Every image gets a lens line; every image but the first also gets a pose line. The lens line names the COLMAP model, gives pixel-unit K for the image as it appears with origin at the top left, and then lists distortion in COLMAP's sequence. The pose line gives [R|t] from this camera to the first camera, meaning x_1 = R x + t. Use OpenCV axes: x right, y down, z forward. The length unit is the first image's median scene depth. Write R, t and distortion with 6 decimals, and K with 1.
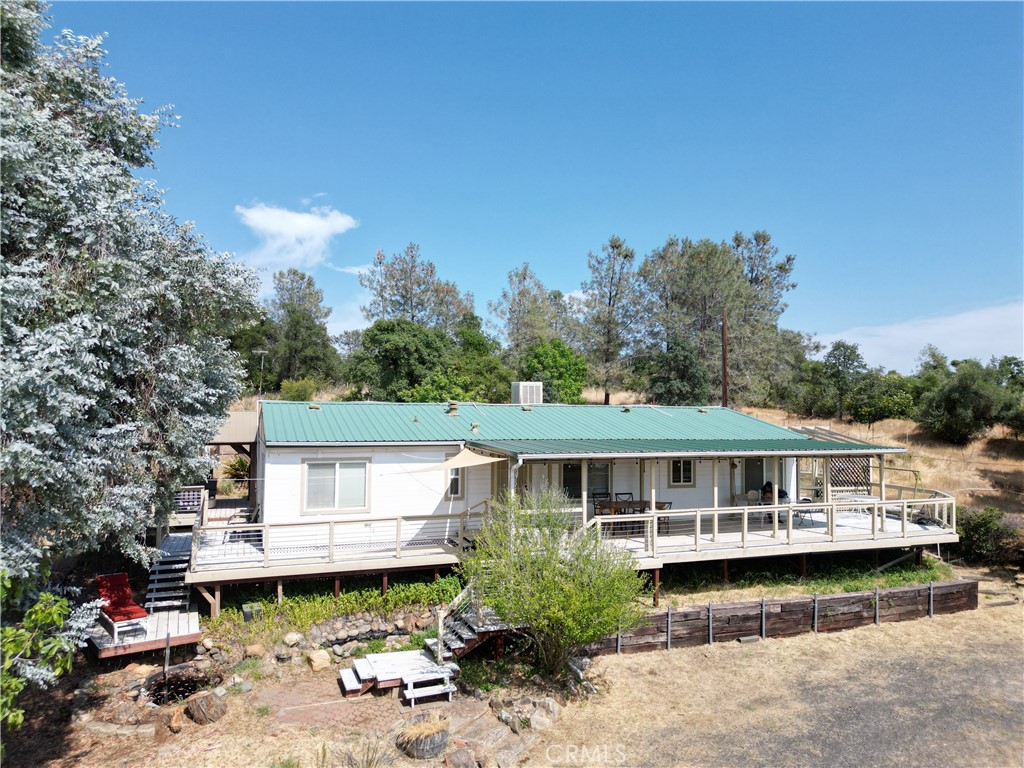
lens RADIAL K [[713.6, 0, 508.9], [0, 713.6, 381.6], [0, 0, 1]] dist [0.044767, -0.035548]
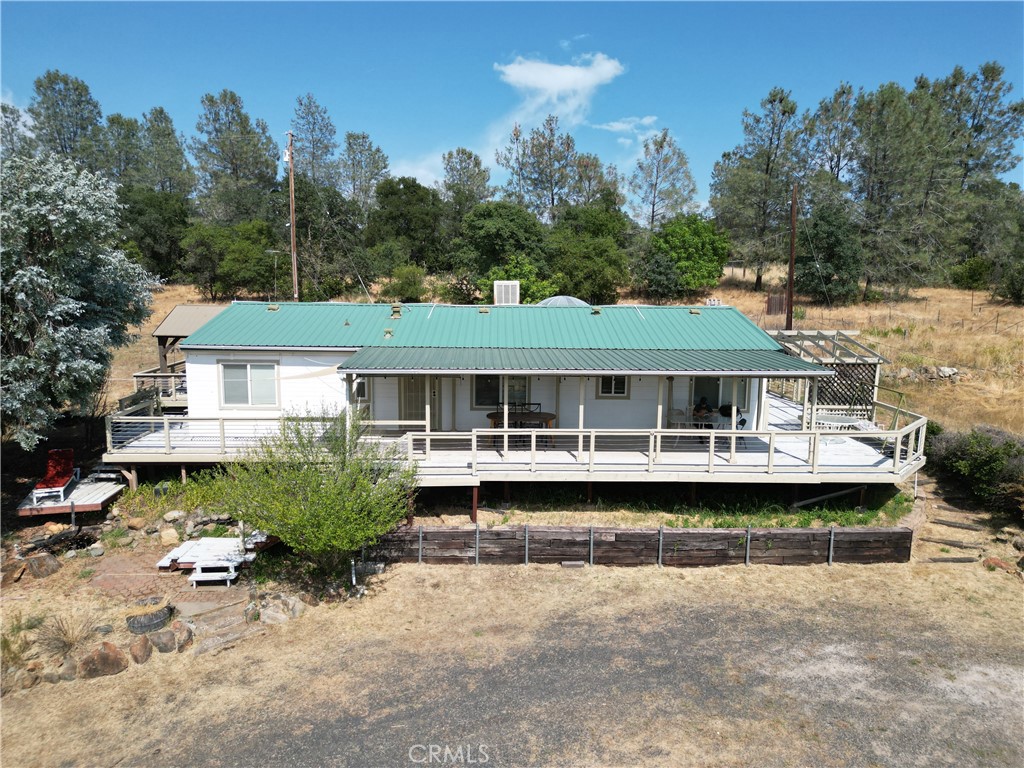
lens RADIAL K [[713.6, 0, 515.0], [0, 713.6, 385.3], [0, 0, 1]] dist [0.044767, -0.035548]
pose [[0.943196, 0.048228, -0.328719, 0.530417], [0.013360, 0.983102, 0.182571, -0.052279], [0.331969, -0.176592, 0.926613, 0.116577]]
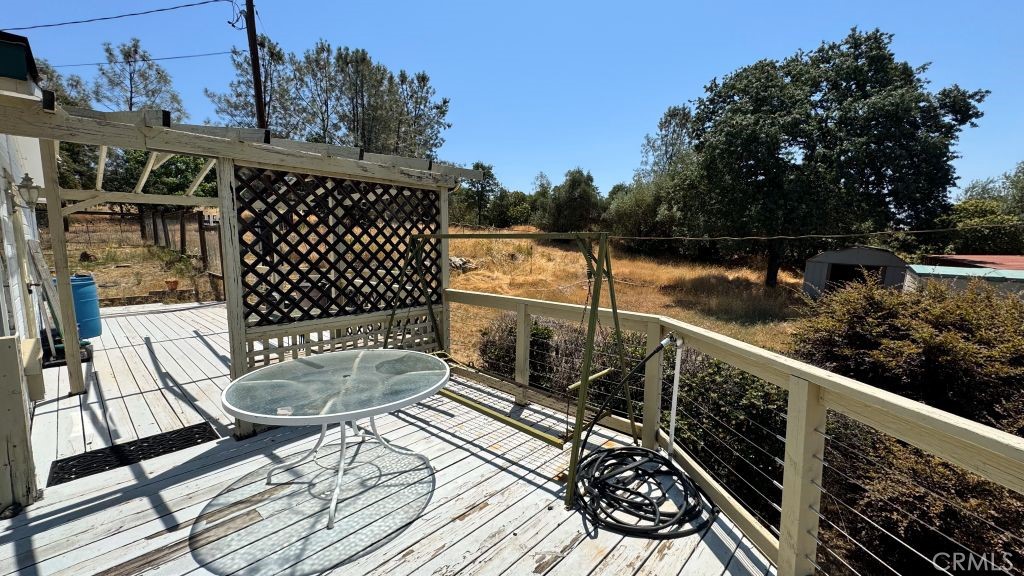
lens RADIAL K [[411.3, 0, 510.2], [0, 411.3, 285.7], [0, 0, 1]] dist [0.002019, 0.000115]
pose [[0.891549, -0.057954, 0.449200, 0.605718], [-0.007609, 0.989724, 0.142791, 0.155821], [-0.452859, -0.130723, 0.881947, 1.123005]]
